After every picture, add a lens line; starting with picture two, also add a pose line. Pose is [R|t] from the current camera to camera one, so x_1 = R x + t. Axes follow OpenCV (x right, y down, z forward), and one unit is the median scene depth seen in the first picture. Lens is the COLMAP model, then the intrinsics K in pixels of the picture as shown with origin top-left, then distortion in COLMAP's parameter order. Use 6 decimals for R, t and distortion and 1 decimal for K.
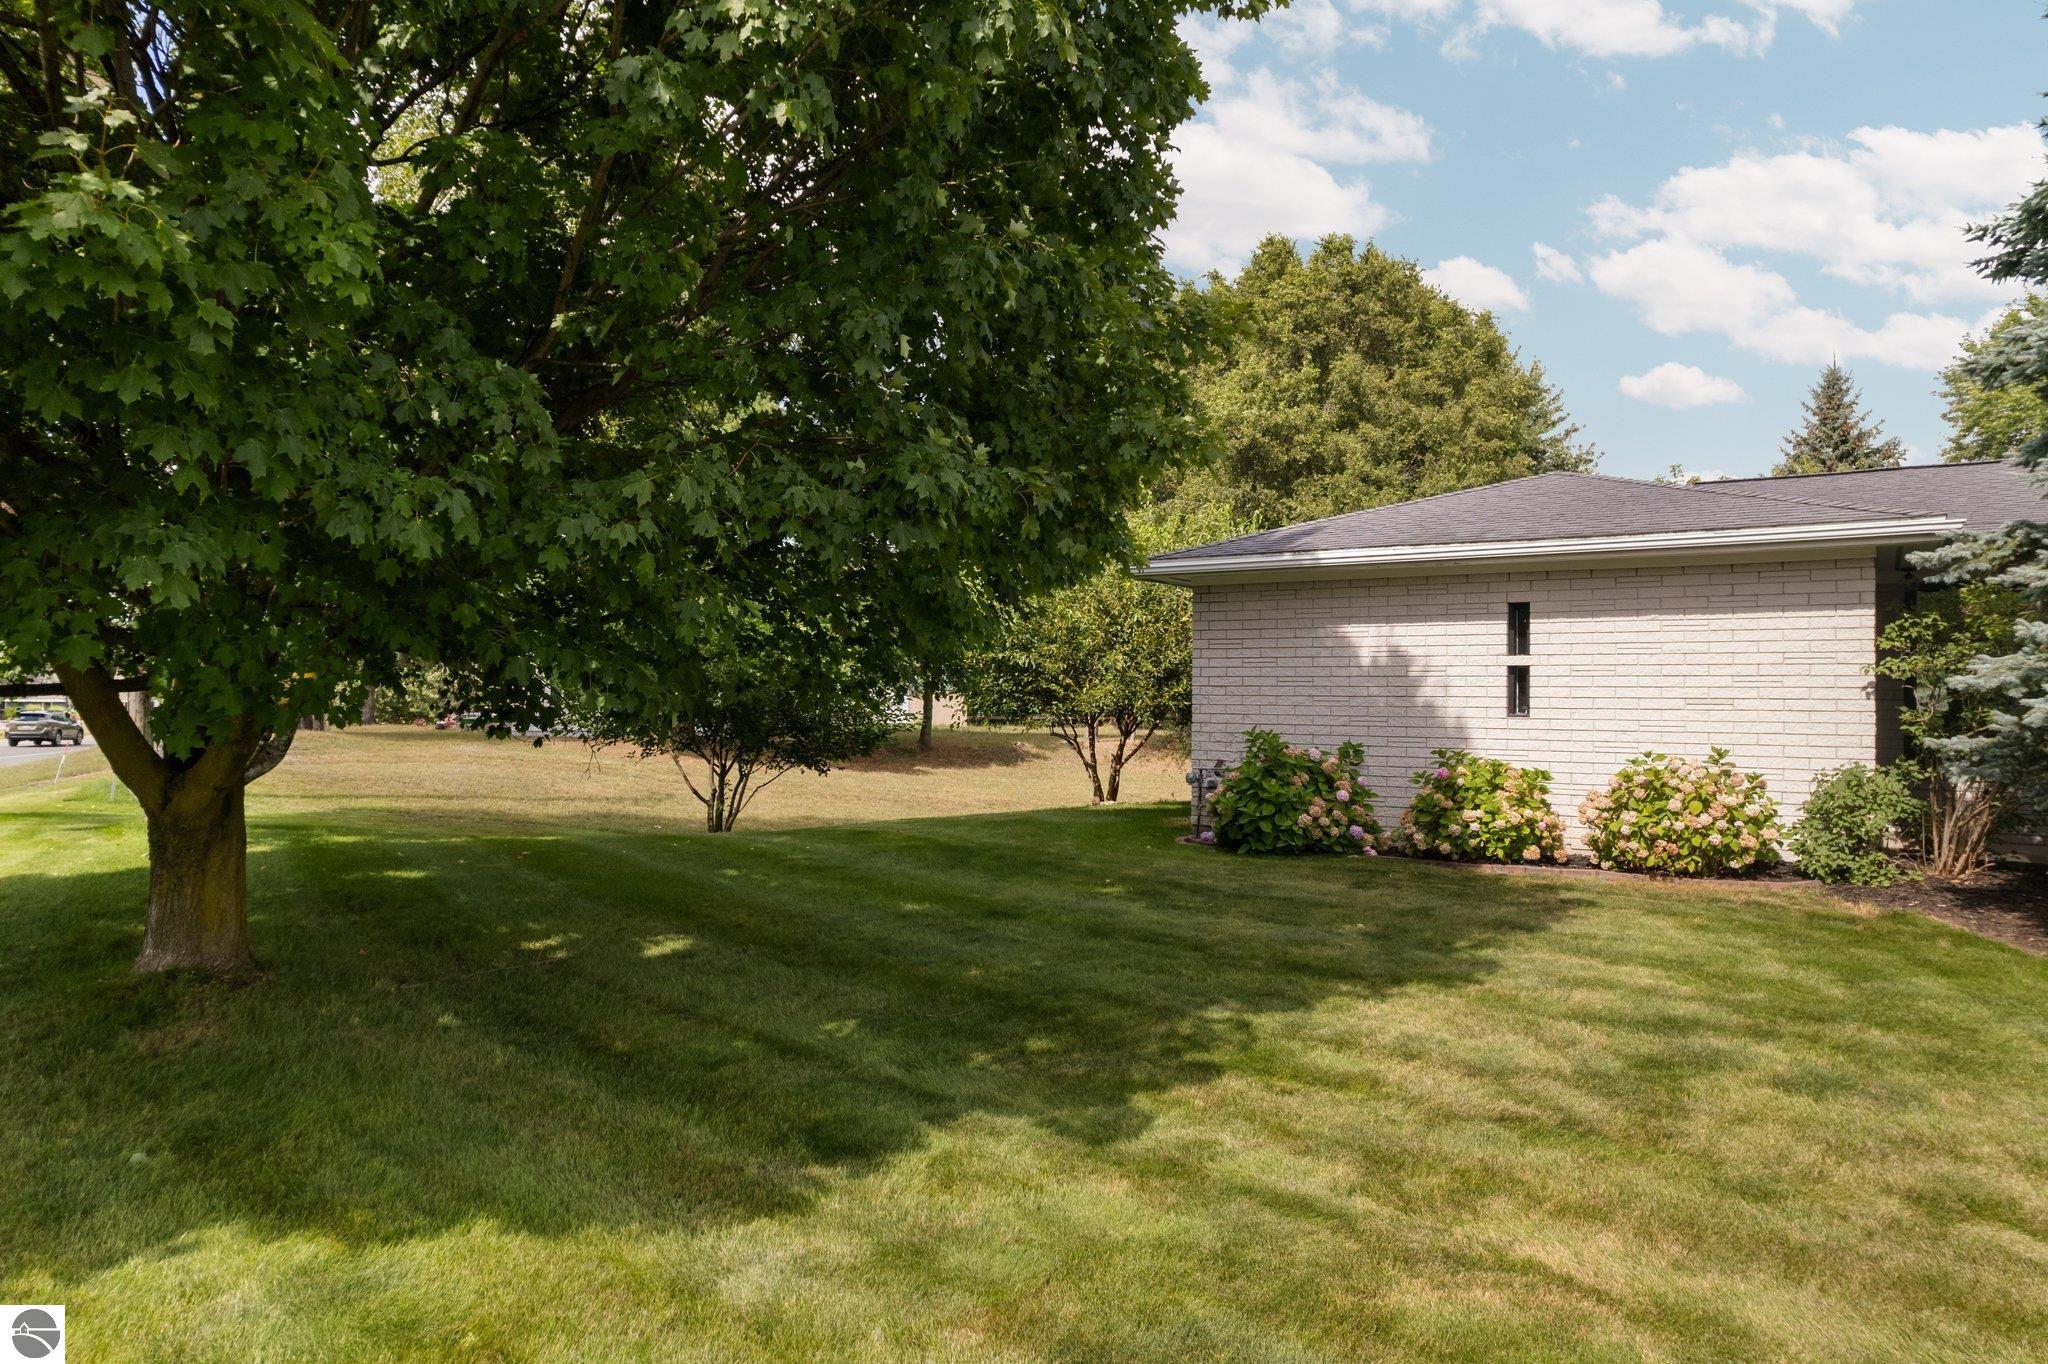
lens RADIAL K [[1360.8, 0, 1024.0], [0, 1360.8, 682.0], [0, 0, 1]] dist [-0.072257, 0.084714]
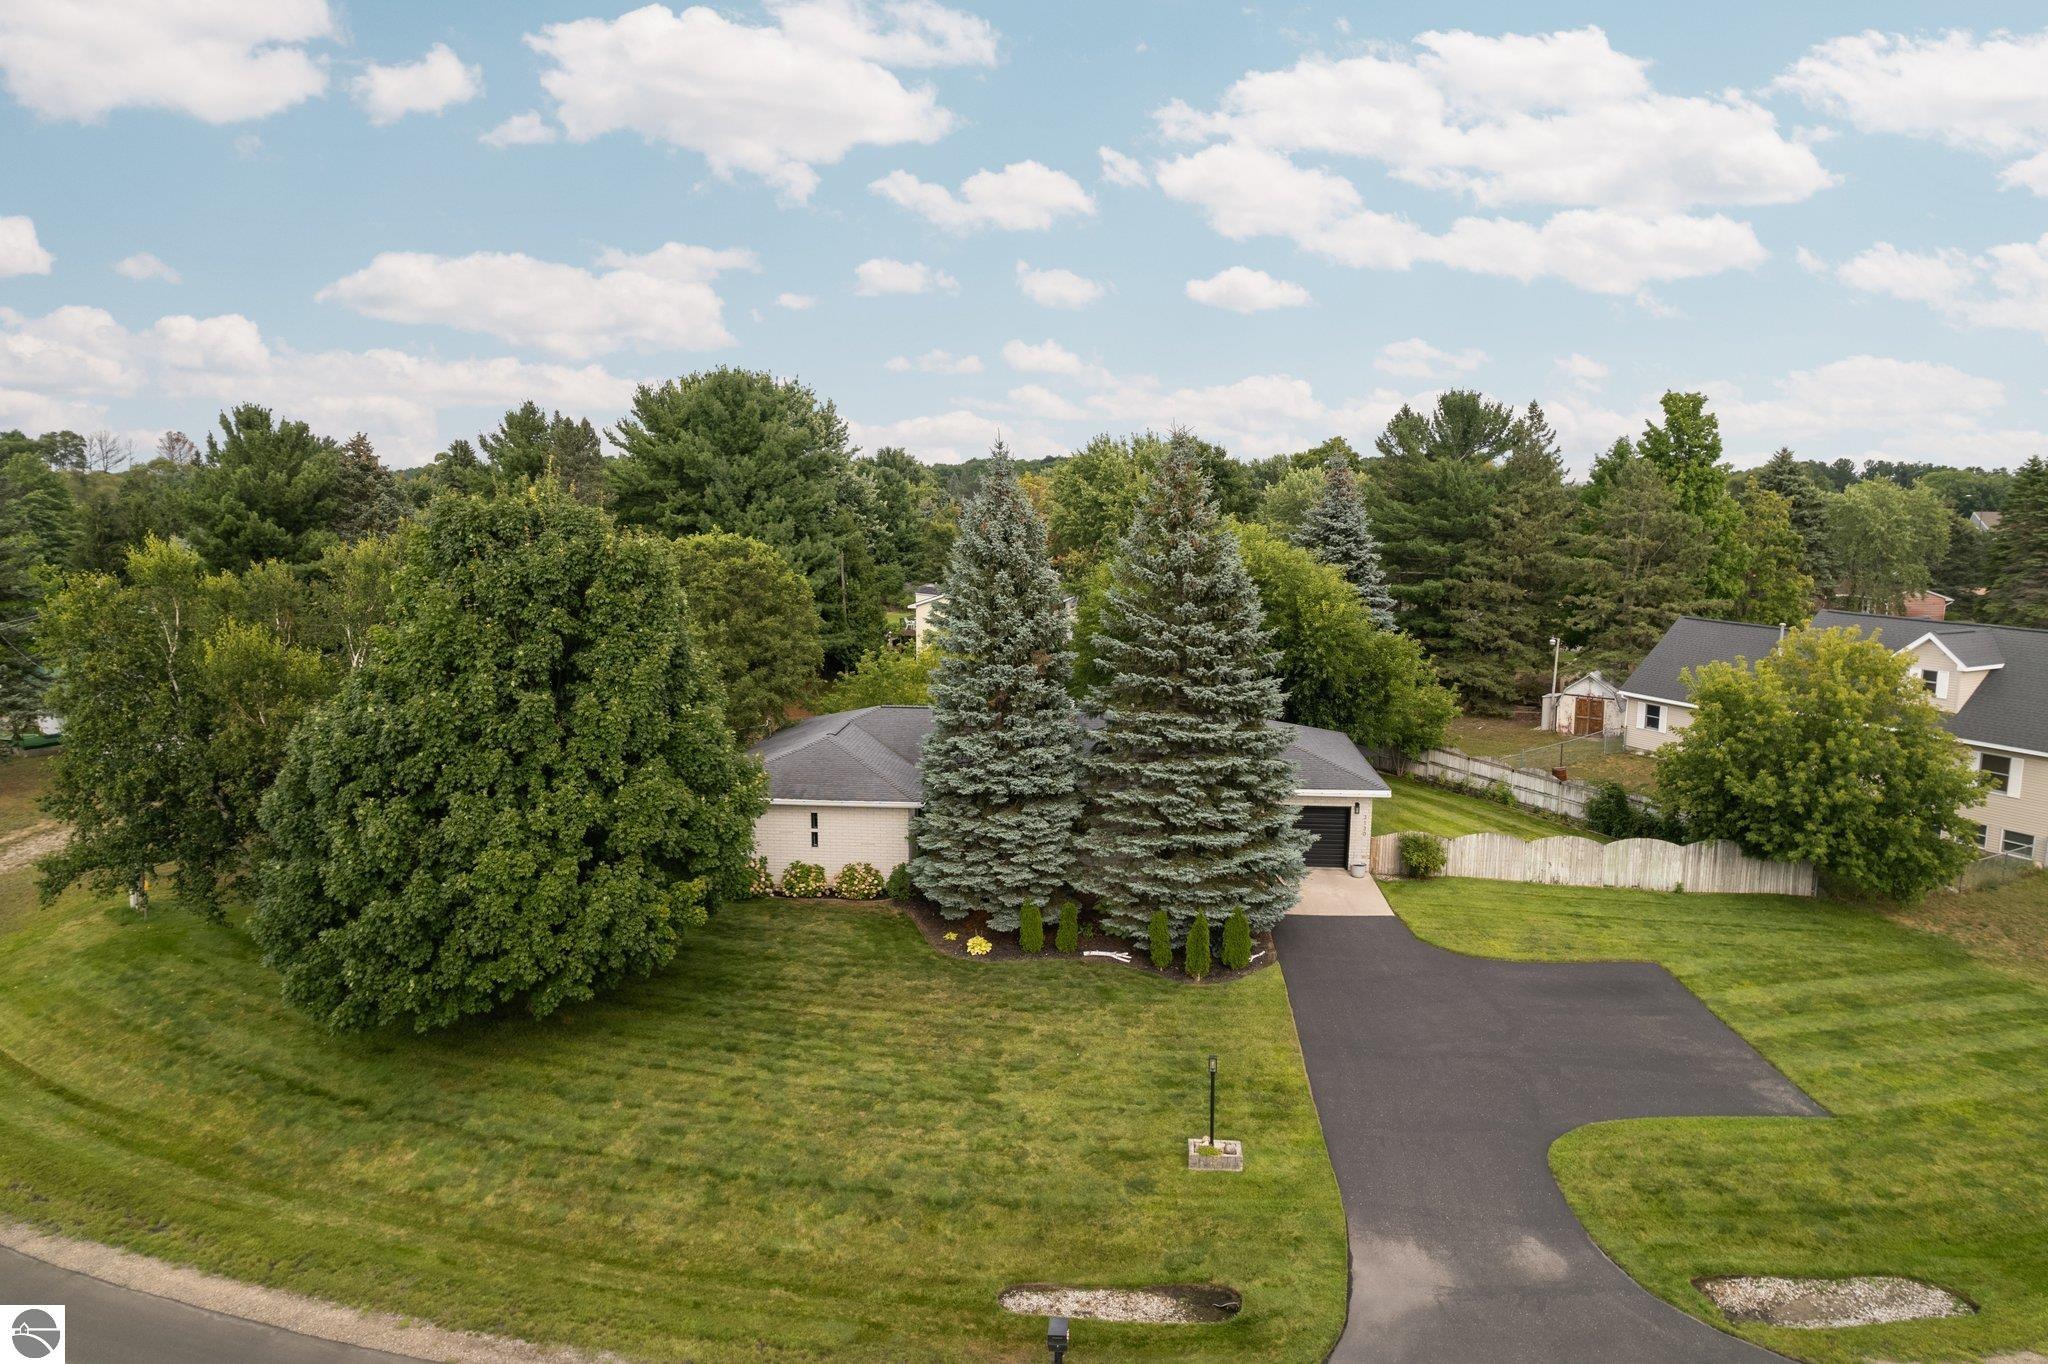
lens RADIAL K [[1360.8, 0, 1024.0], [0, 1360.8, 682.0], [0, 0, 1]] dist [-0.072257, 0.084714]
pose [[0.882945, -0.081529, 0.462343, -0.974915], [0.004406, 0.986201, 0.165492, -1.326809], [-0.469455, -0.144083, 0.871121, -2.959558]]
